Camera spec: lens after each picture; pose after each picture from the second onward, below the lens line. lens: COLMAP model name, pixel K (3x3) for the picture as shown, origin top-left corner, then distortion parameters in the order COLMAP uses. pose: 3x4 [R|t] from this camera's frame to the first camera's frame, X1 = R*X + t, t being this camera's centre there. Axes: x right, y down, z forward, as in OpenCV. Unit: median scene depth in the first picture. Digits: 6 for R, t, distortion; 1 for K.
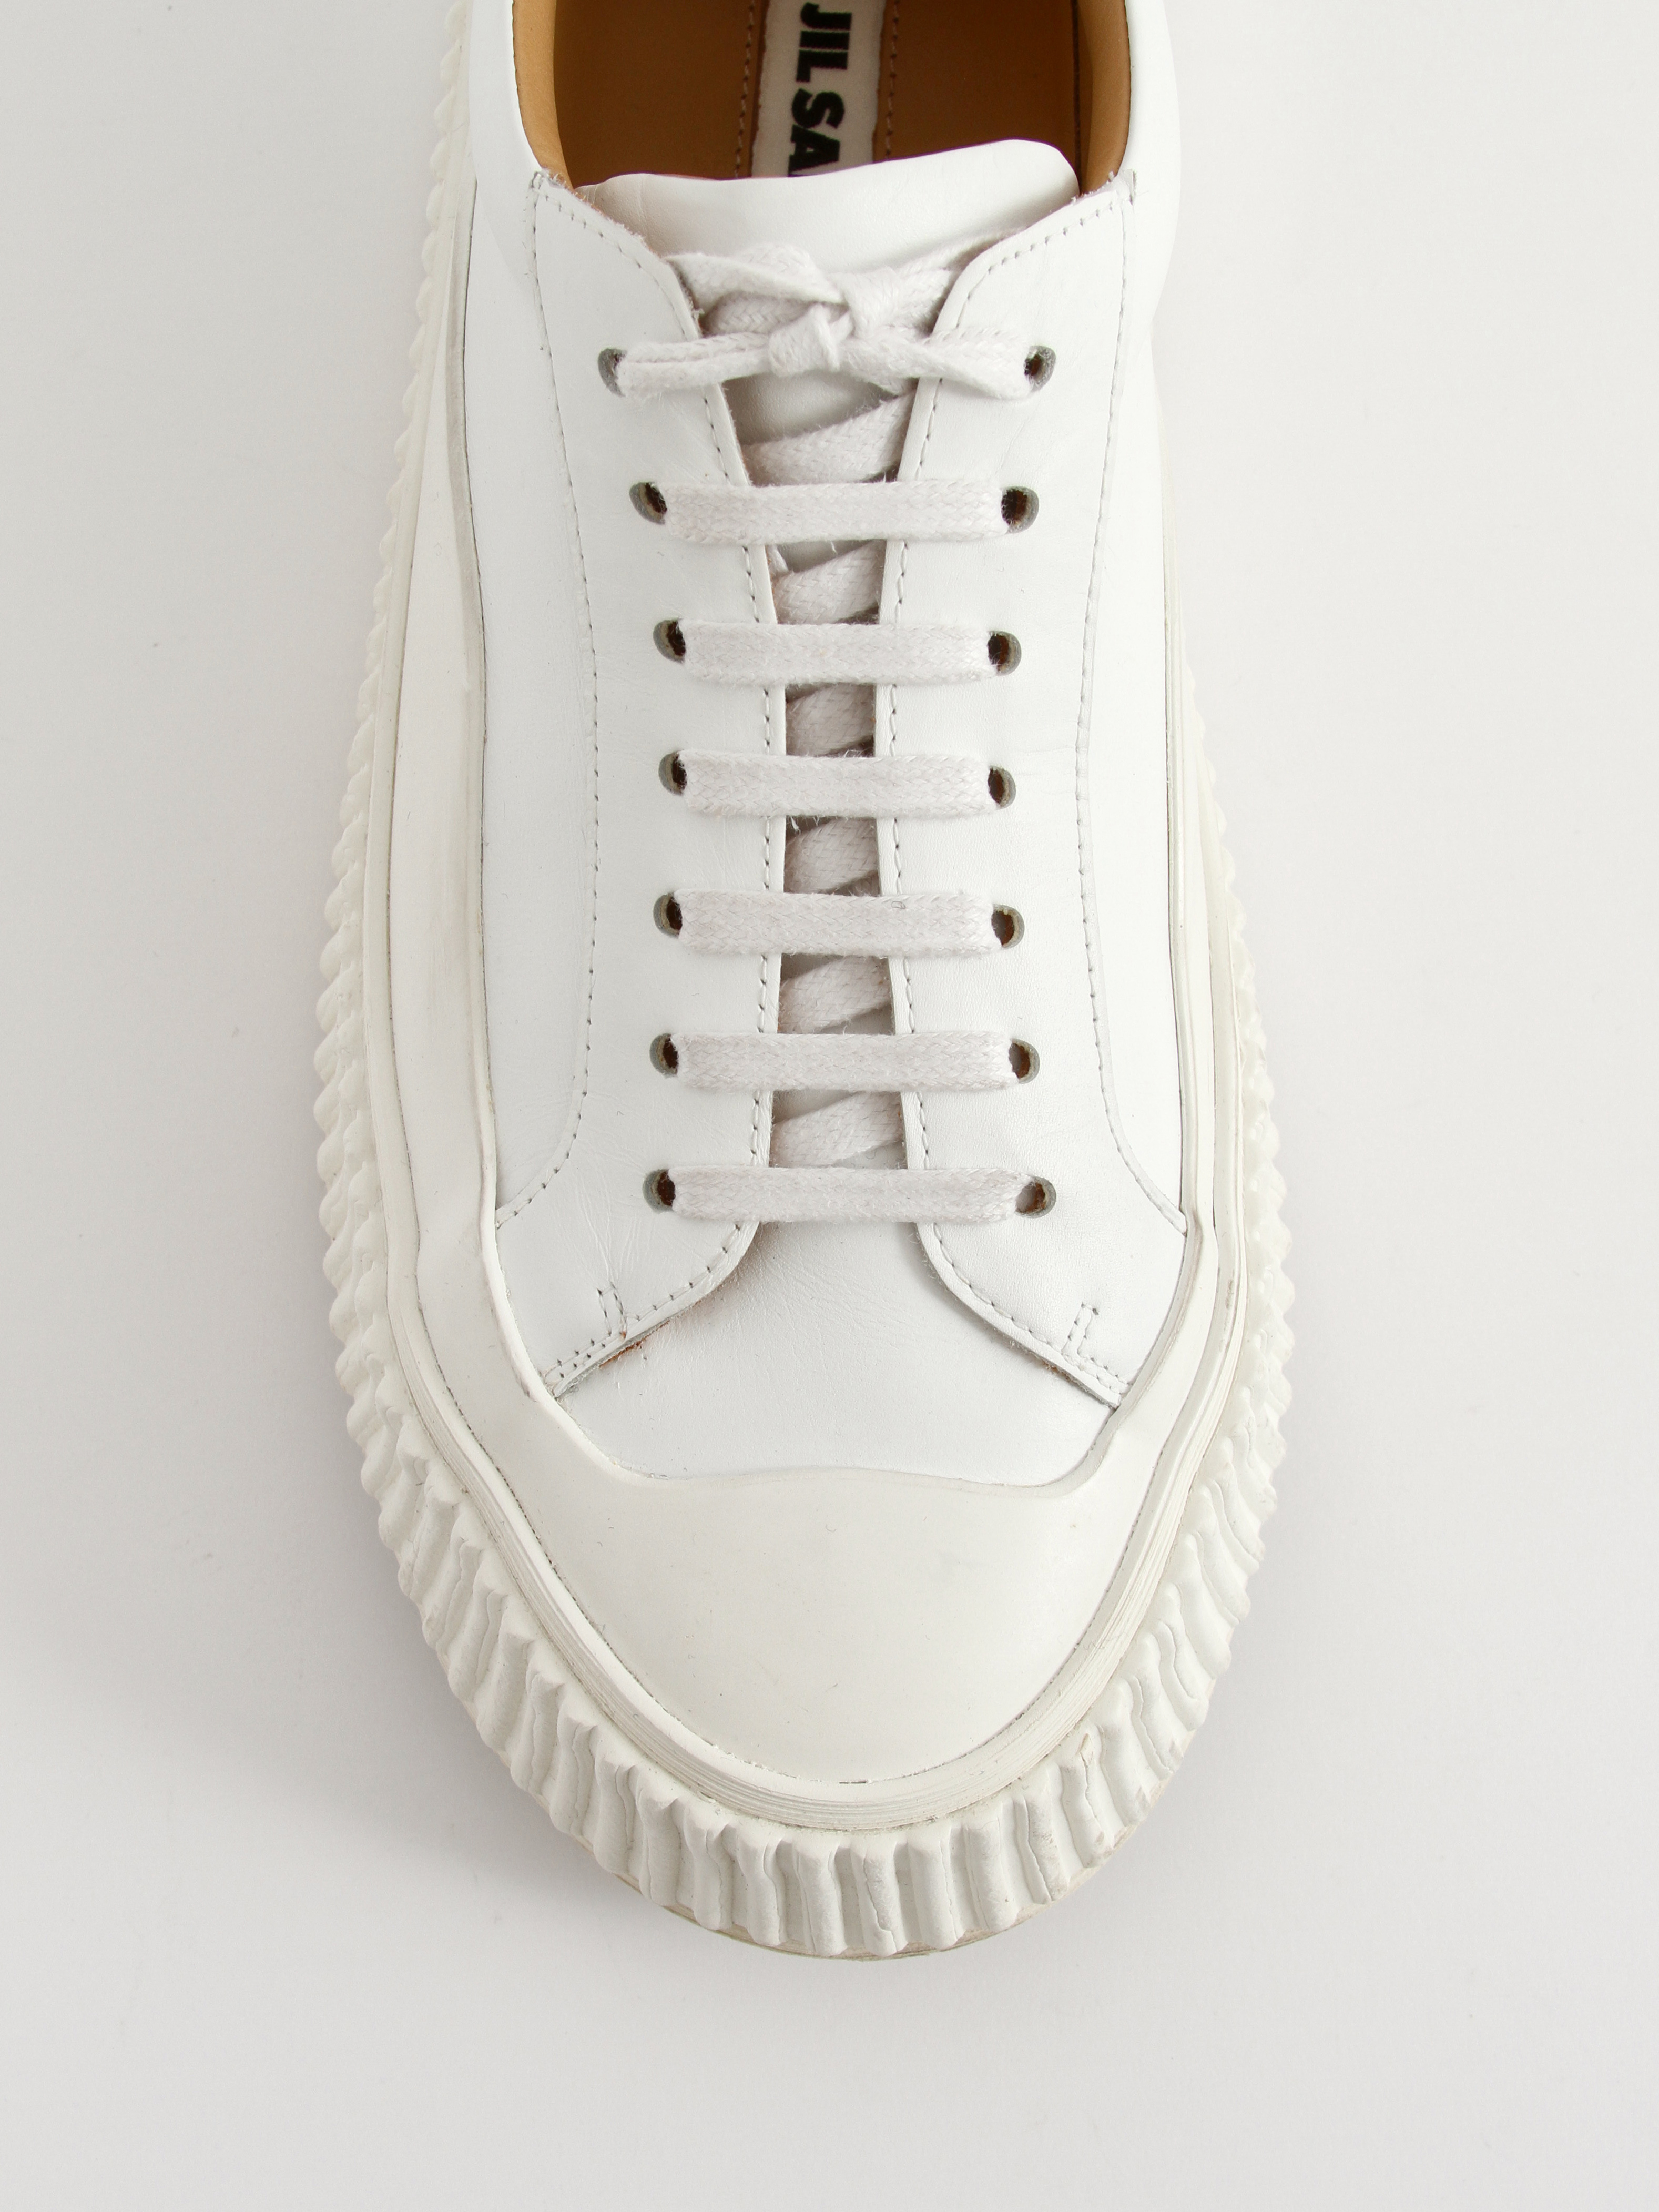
lens RADIAL K [[3505.6, 0, 744.5], [0, 3505.6, 1108.3], [0, 0, 1]] dist [-0.182726, 0.023241]
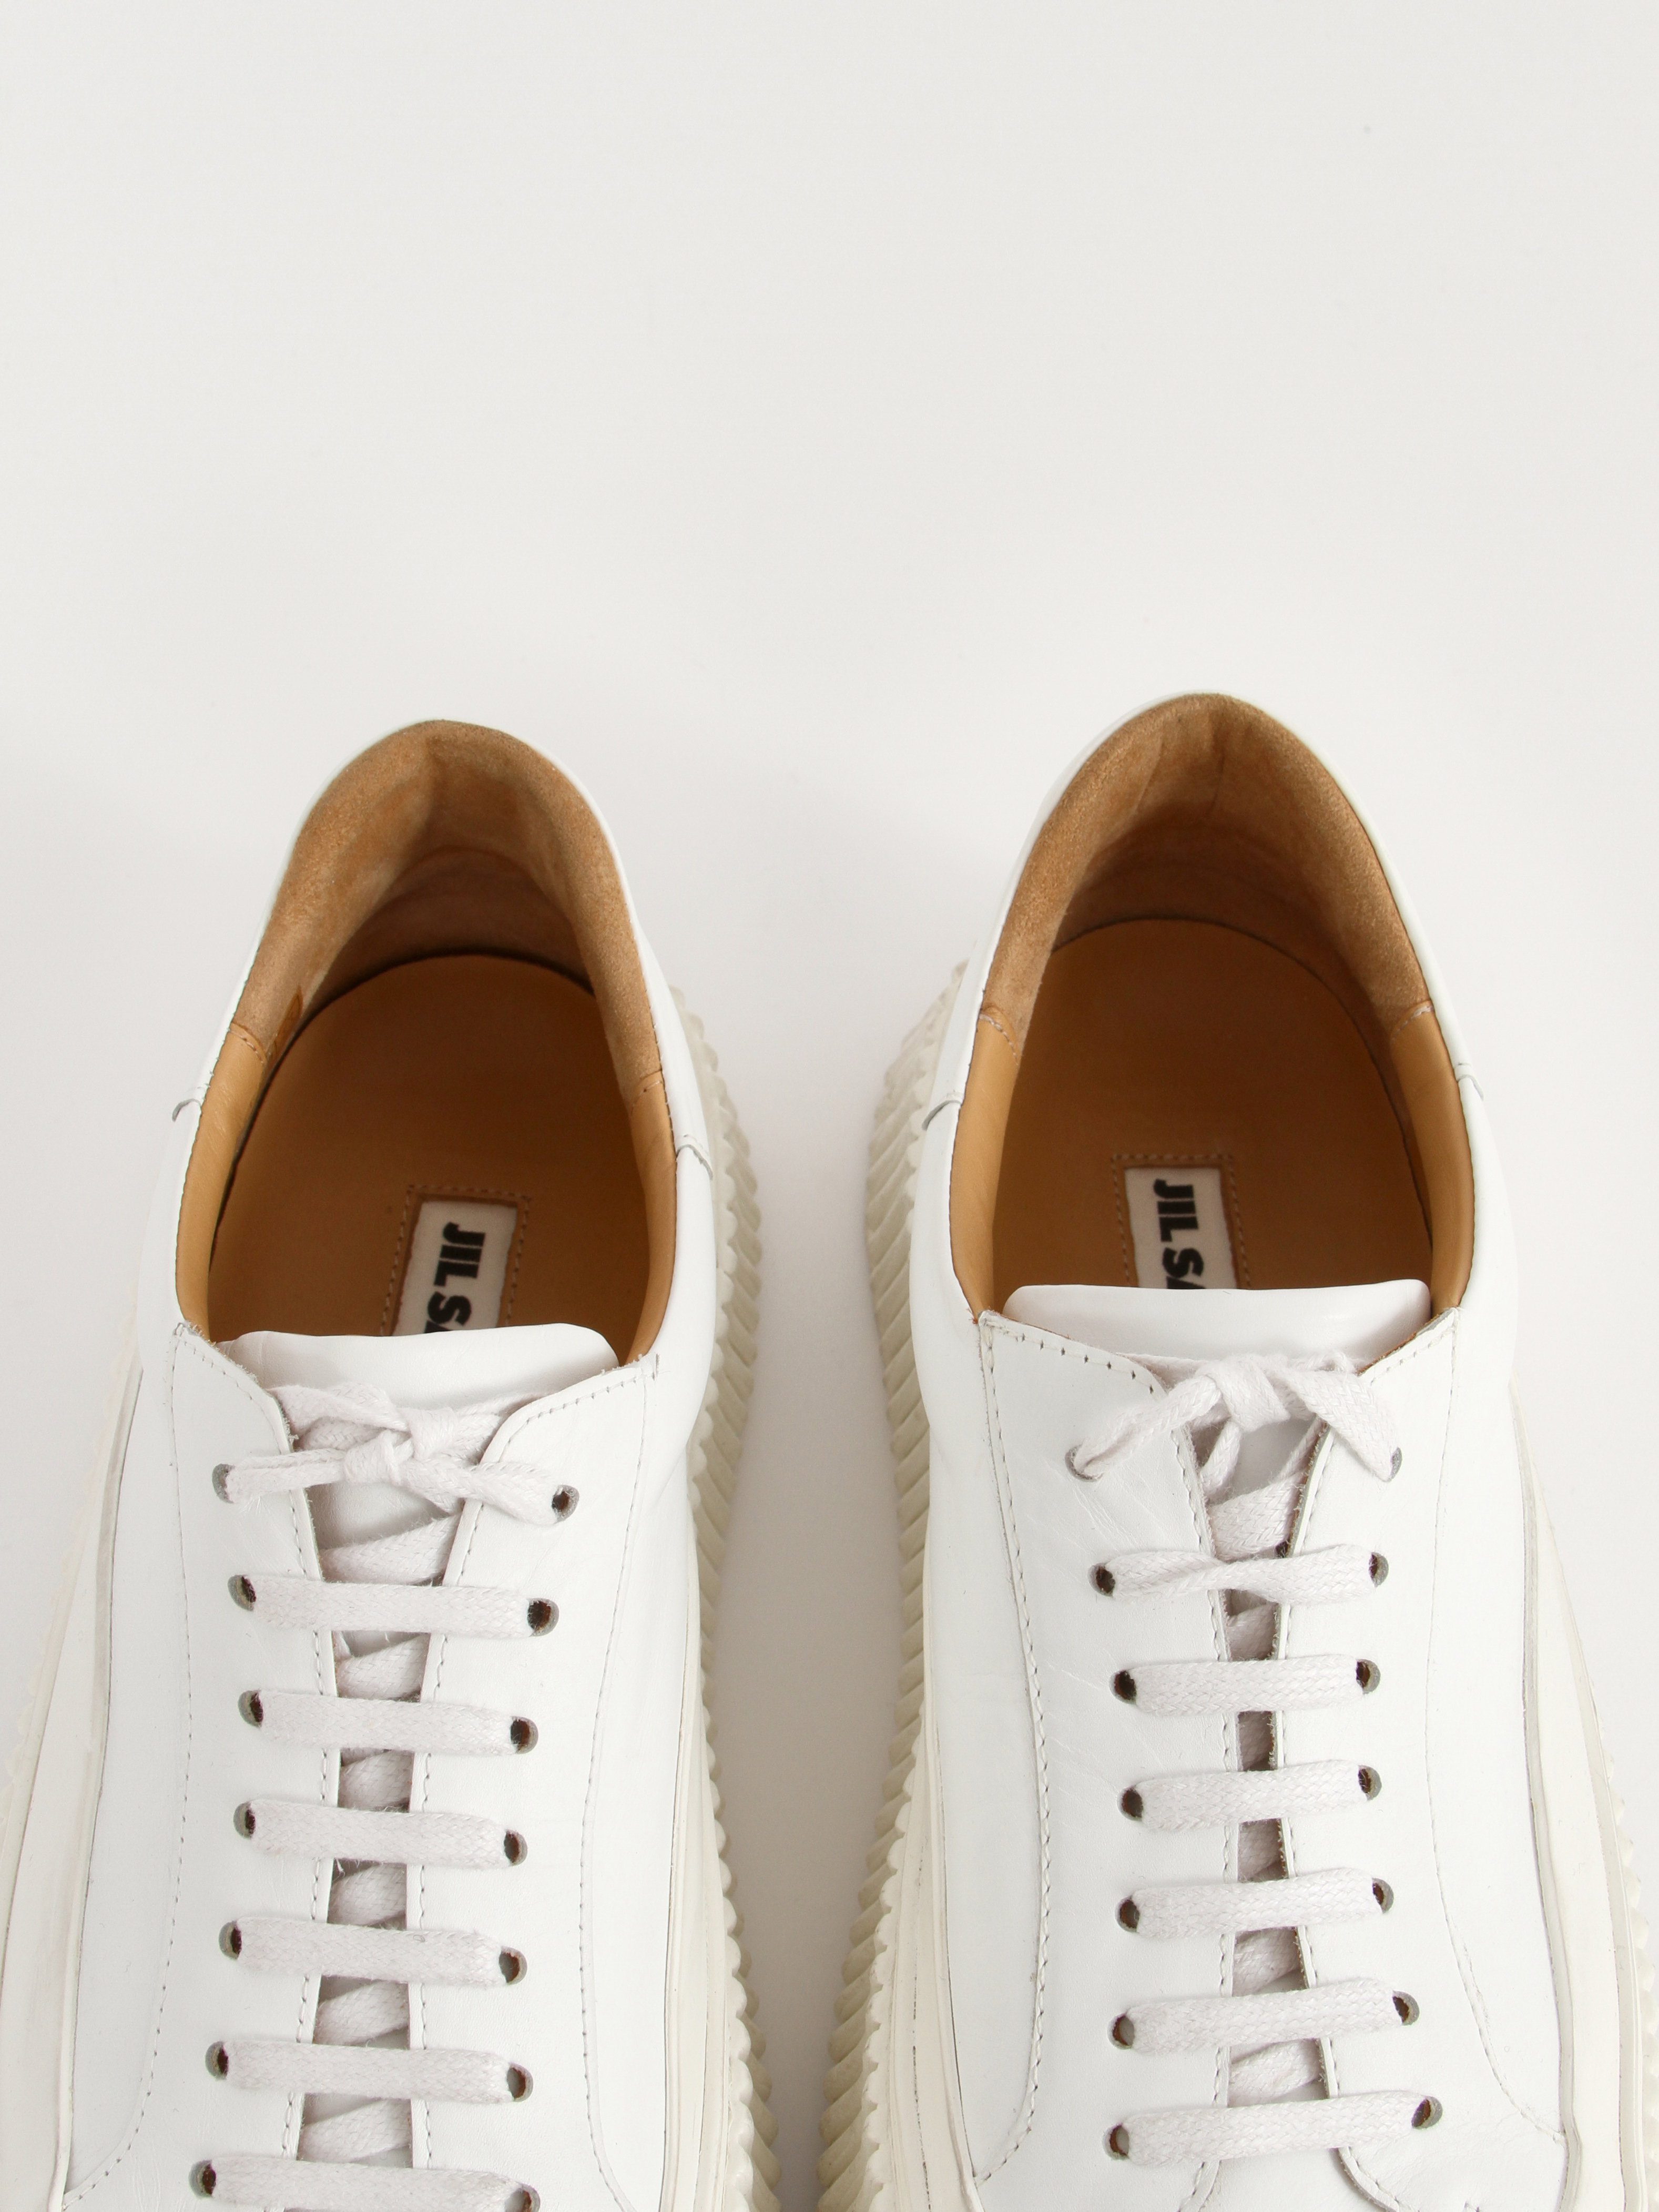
lens RADIAL K [[3997.5, 0, 829.5], [0, 3997.5, 1106.0], [0, 0, 1]] dist [-0.195813, 0.292785]
pose [[0.996791, 0.072092, 0.034795, 0.114934], [-0.054681, 0.930664, -0.361765, 0.156828], [-0.058463, 0.358702, 0.931620, -0.362178]]
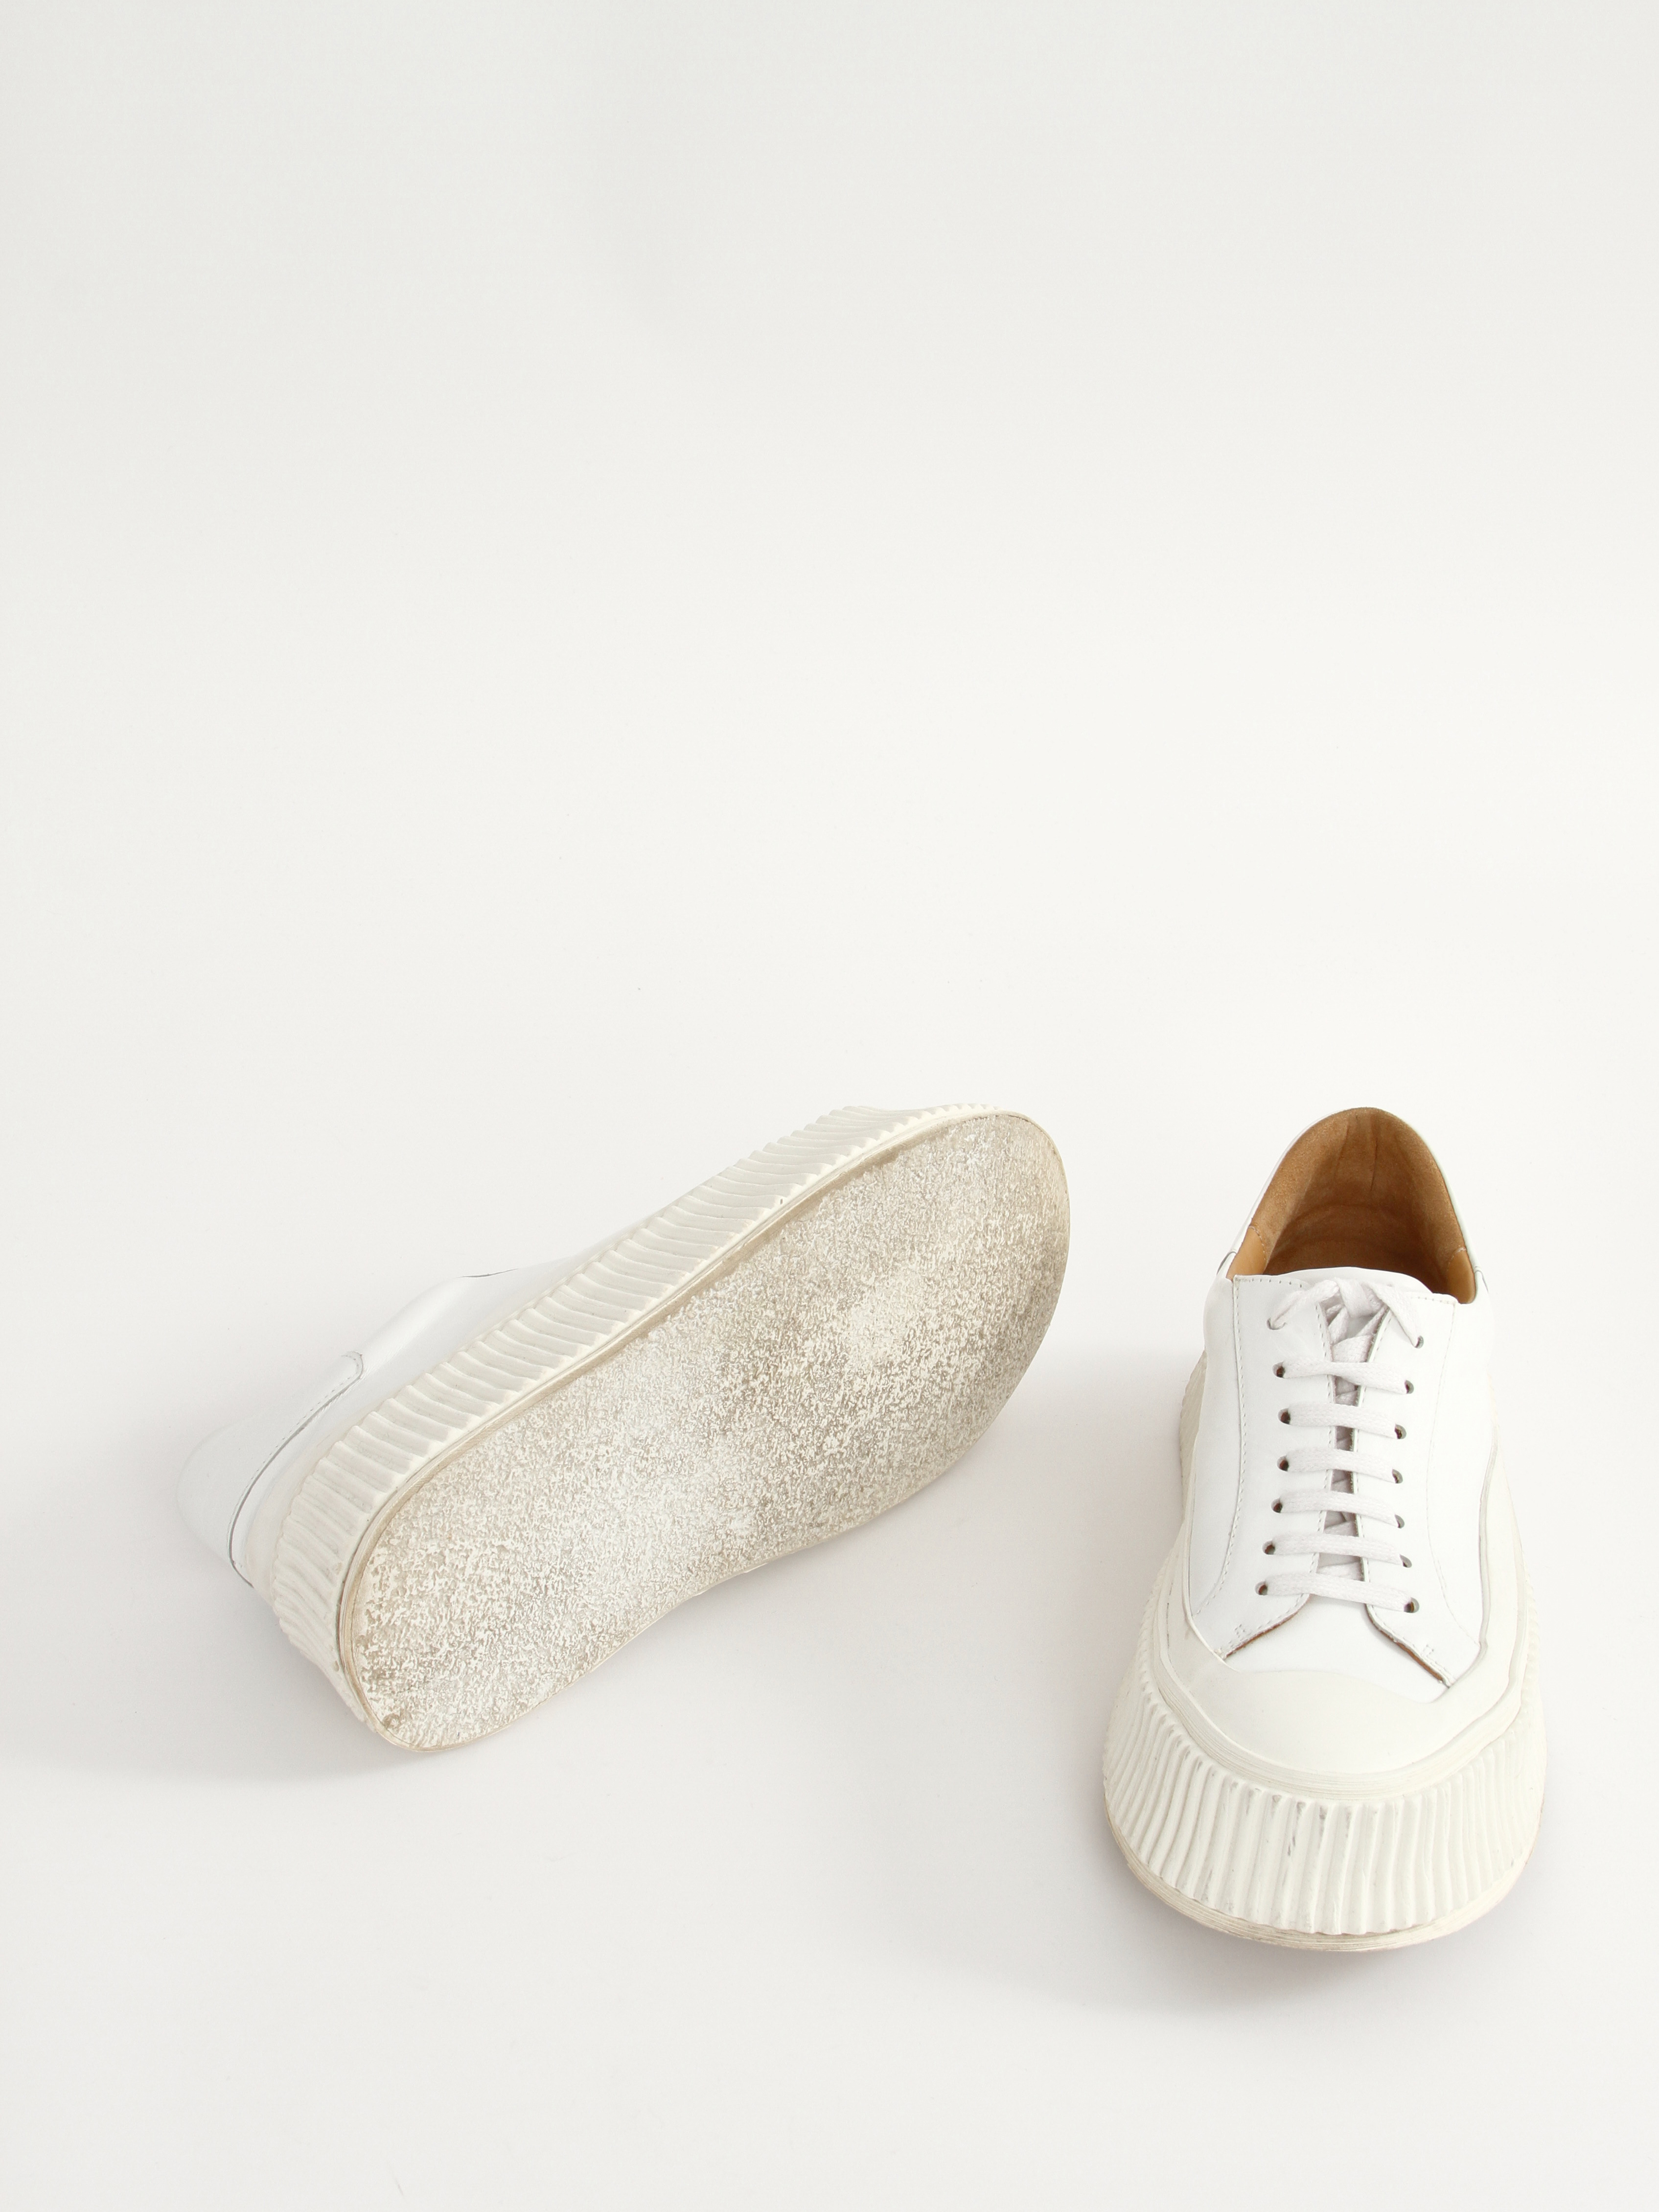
lens RADIAL K [[3997.8, 0, 829.5], [0, 3997.8, 1106.0], [0, 0, 1]] dist [-0.195813, 0.292785]
pose [[0.974559, 0.173833, -0.141483, 0.326163], [-0.218078, 0.589690, -0.777630, 2.069791], [-0.051747, 0.788700, 0.612596, -0.989300]]
